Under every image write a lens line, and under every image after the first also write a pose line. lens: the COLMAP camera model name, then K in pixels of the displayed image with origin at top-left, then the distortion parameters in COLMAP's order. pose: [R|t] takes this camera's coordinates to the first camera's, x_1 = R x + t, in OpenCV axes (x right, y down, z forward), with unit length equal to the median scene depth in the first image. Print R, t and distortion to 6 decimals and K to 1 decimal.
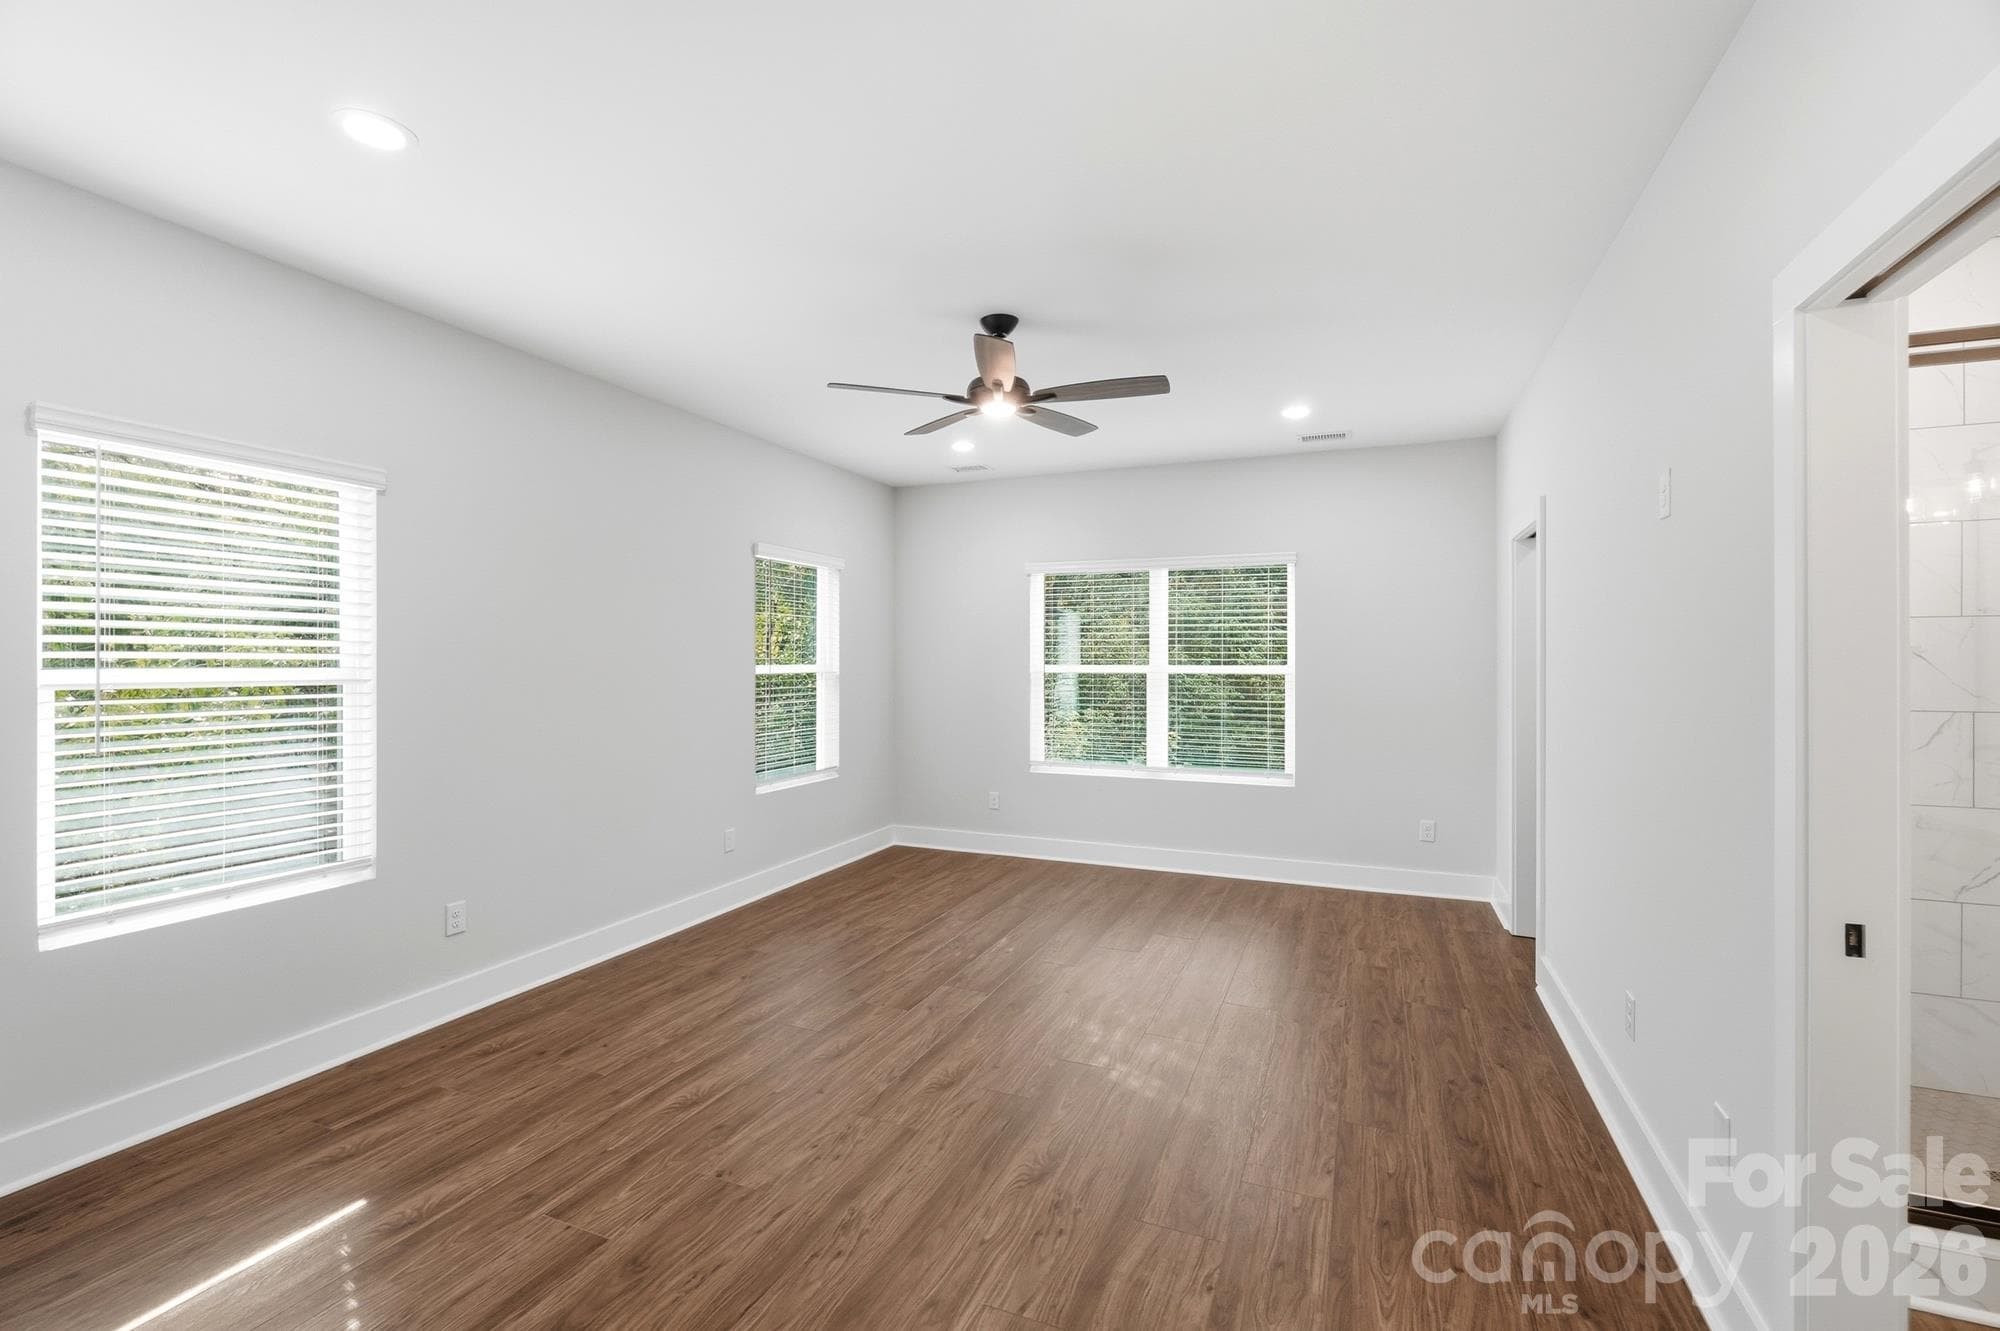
lens RADIAL K [[871.6, 0, 995.3], [0, 871.6, 668.3], [0, 0, 1]] dist [-0.011666, 0.000275]
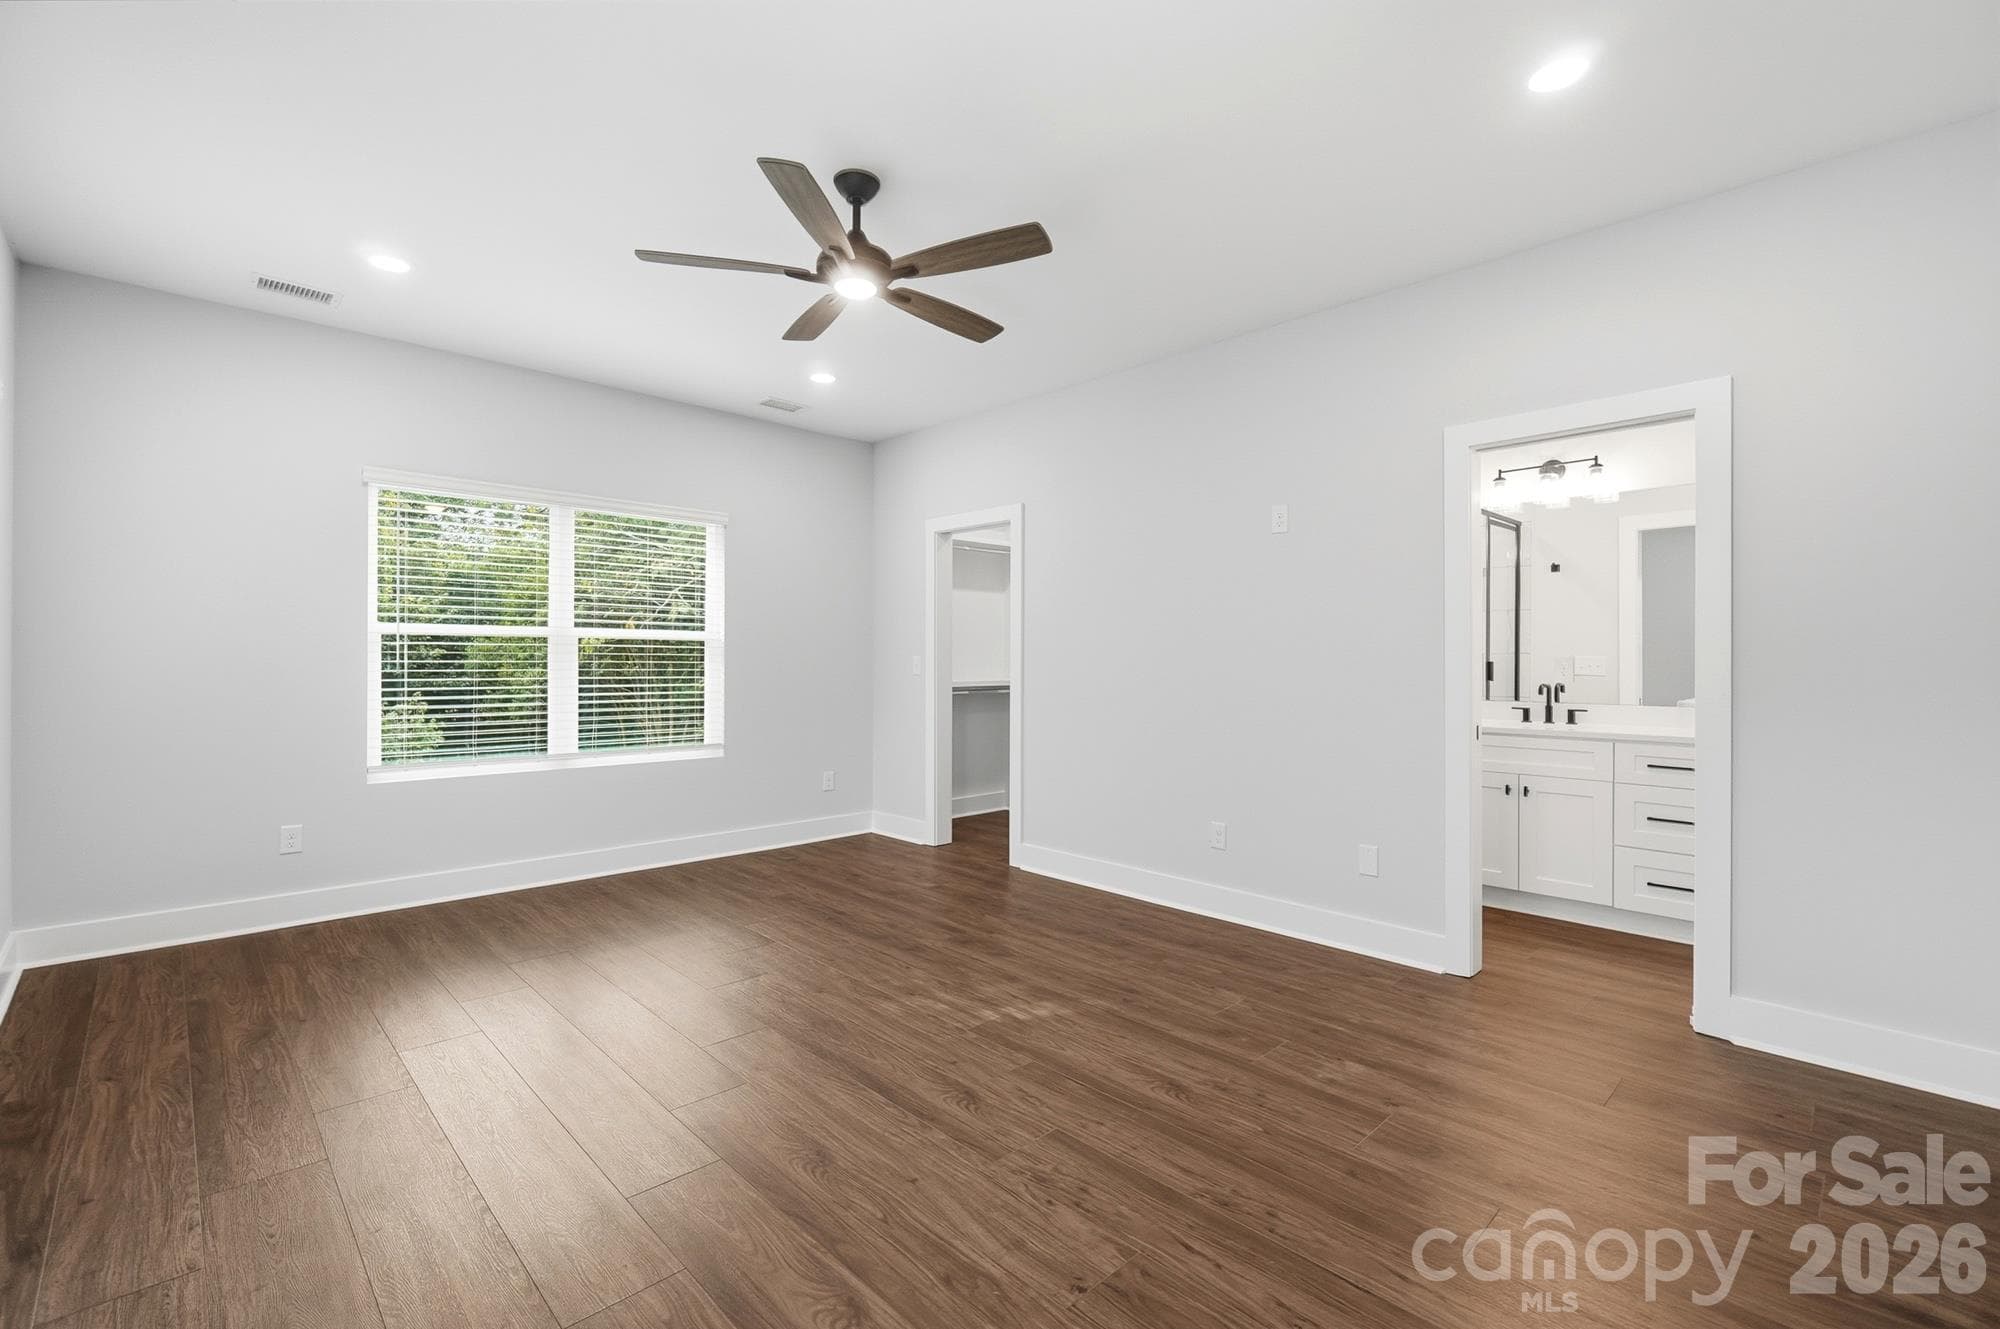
lens RADIAL K [[871.6, 0, 1000.0], [0, 871.6, 662.5], [0, 0, 1]] dist [-0.011666, 0.000275]
pose [[0.386061, -0.002912, 0.922469, -1.023784], [0.005484, 0.999985, 0.000862, 0.078425], [-0.922457, 0.004726, 0.386071, 0.815494]]
